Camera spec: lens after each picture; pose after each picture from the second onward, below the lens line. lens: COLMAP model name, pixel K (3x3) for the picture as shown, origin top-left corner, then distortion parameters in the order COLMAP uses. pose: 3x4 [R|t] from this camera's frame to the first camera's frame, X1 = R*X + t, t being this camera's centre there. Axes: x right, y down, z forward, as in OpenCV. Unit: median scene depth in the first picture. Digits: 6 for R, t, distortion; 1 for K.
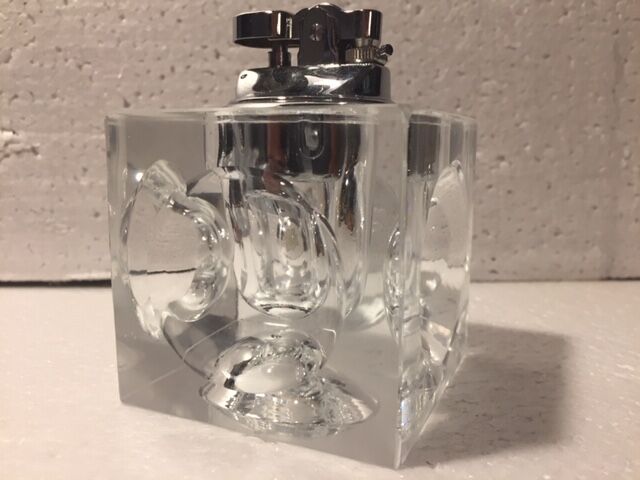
lens RADIAL K [[543.7, 0, 323.5], [0, 543.7, 234.6], [0, 0, 1]] dist [0.011276, -0.044746]
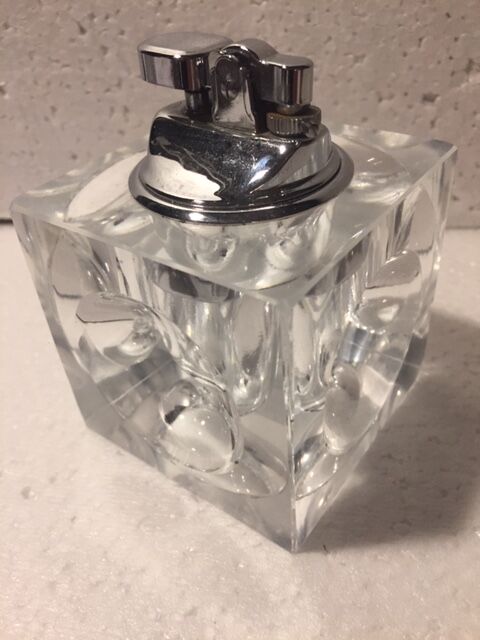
lens RADIAL K [[543.7, 0, 235.8], [0, 543.7, 318.6], [0, 0, 1]] dist [0.011276, -0.044746]
pose [[0.975771, 0.065752, -0.208681, 0.091575], [0.039483, 0.885199, 0.463534, -0.223524], [0.215202, -0.460542, 0.861156, 0.087007]]
